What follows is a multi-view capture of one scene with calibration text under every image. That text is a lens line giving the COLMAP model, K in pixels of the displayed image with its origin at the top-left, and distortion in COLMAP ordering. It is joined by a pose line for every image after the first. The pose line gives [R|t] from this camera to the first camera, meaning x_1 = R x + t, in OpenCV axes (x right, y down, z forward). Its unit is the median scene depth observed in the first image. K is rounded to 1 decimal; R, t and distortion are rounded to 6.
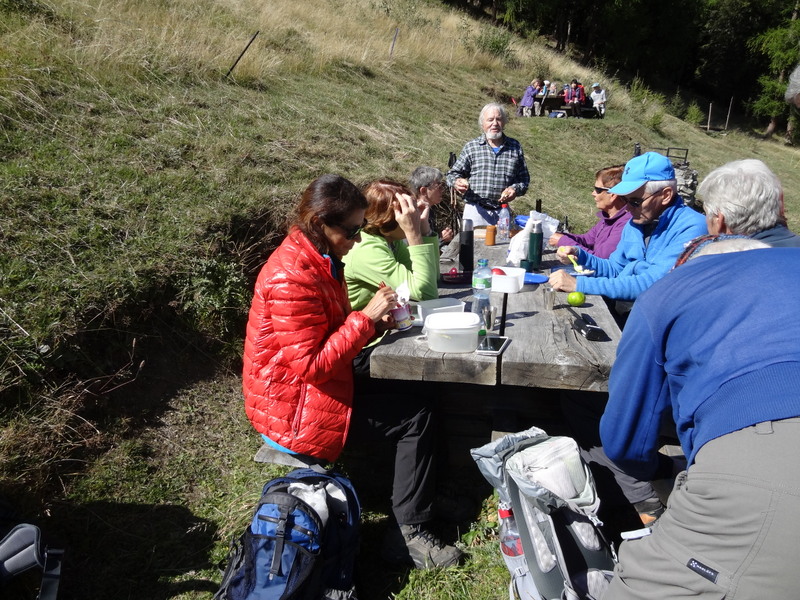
lens RADIAL K [[570.9, 0, 400.7], [0, 570.9, 300.8], [0, 0, 1]] dist [0.002646, 0.004852]
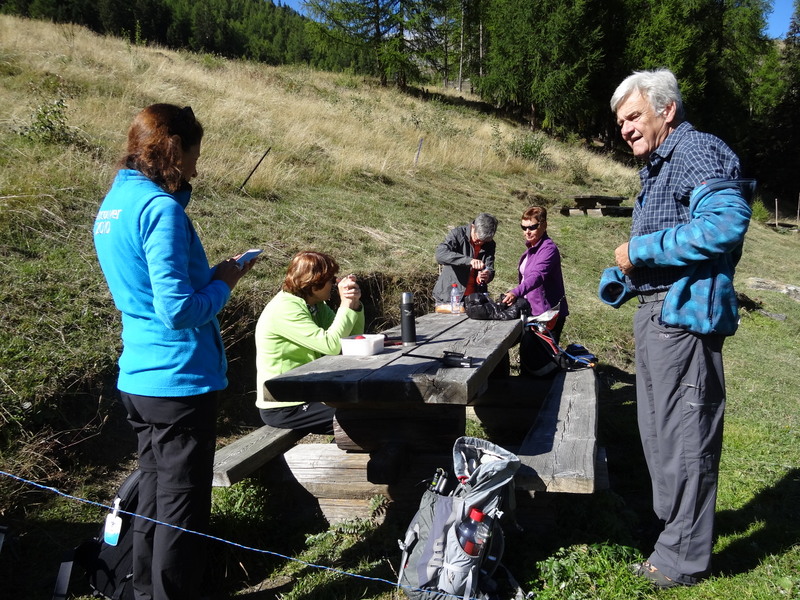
lens RADIAL K [[629.6, 0, 399.1], [0, 629.6, 301.7], [0, 0, 1]] dist [-0.014188, -0.000598]
pose [[0.996306, -0.030878, -0.080134, 0.072833], [0.014882, 0.981084, -0.193008, 0.039030], [0.084578, 0.191103, 0.977919, -0.069365]]
